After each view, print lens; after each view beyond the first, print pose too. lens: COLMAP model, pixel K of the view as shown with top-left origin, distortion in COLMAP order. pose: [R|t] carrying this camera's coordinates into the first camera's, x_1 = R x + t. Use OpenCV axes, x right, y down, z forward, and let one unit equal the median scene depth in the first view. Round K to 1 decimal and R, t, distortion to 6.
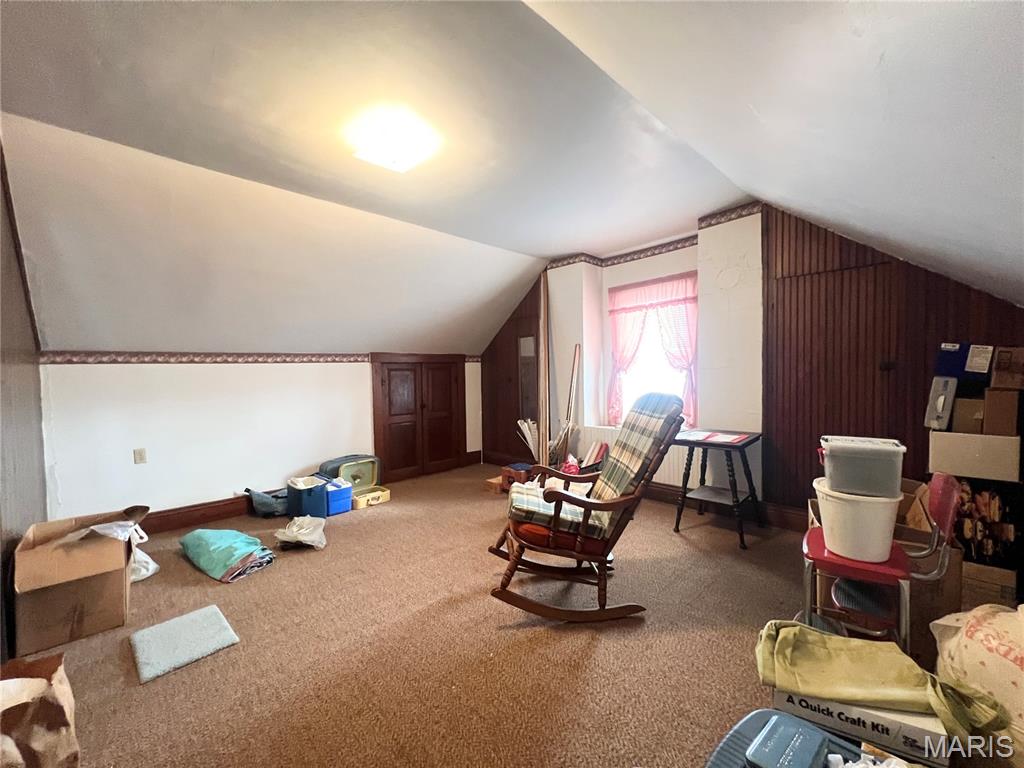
lens RADIAL K [[406.1, 0, 511.7], [0, 406.1, 382.9], [0, 0, 1]] dist [-0.002403, -0.000066]
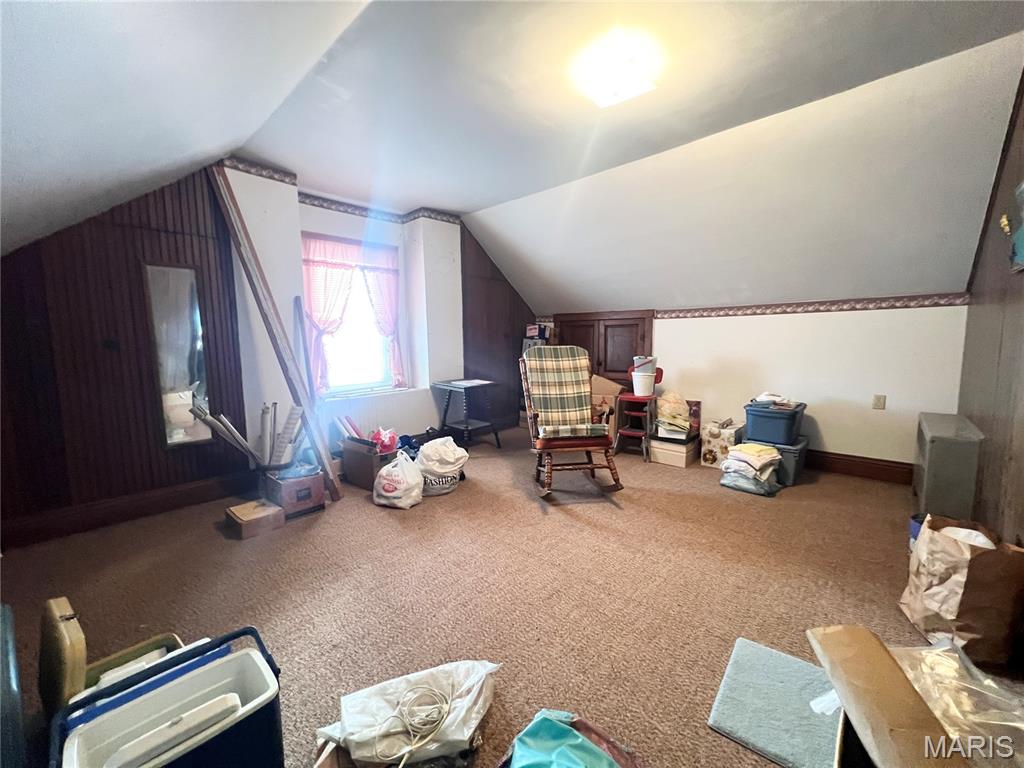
lens RADIAL K [[406.1, 0, 511.1], [0, 406.1, 382.0], [0, 0, 1]] dist [-0.002403, -0.000066]
pose [[-0.054844, -0.079942, 0.995290, -0.636651], [0.032986, 0.996101, 0.081825, 0.015655], [-0.997950, 0.037318, -0.051993, 0.663814]]
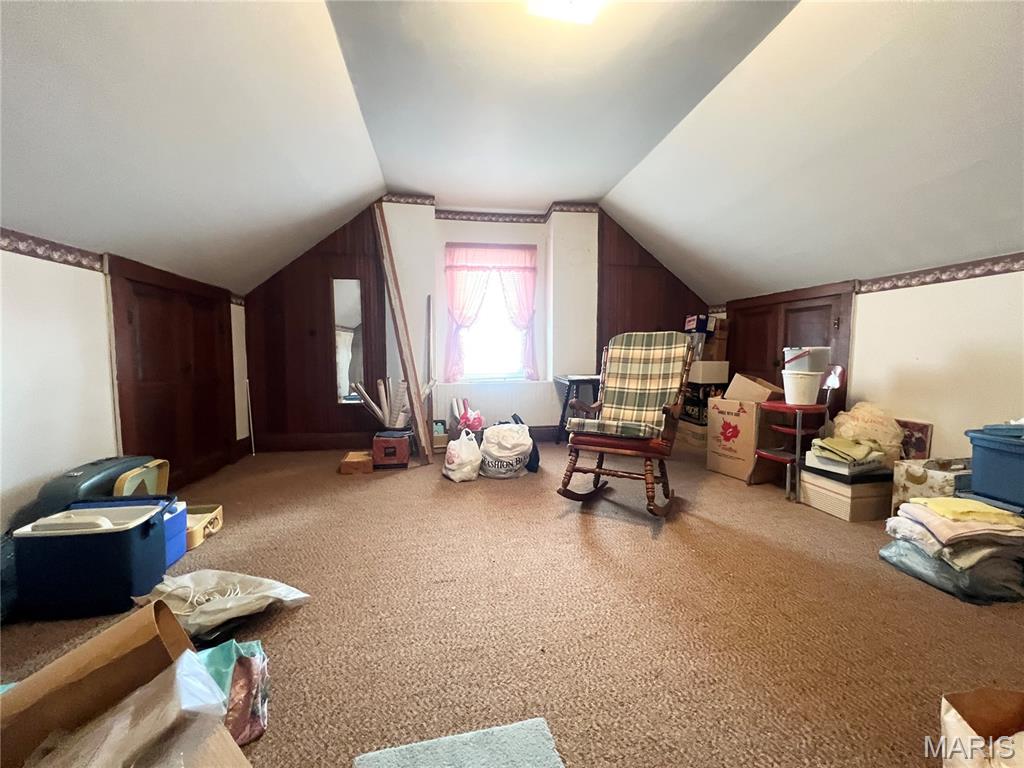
lens RADIAL K [[406.1, 0, 512.9], [0, 406.1, 383.6], [0, 0, 1]] dist [-0.002403, -0.000066]
pose [[0.566666, -0.036260, 0.823149, -0.506308], [0.006918, 0.999205, 0.039253, 0.071667], [-0.823919, -0.016549, 0.566466, 0.327114]]
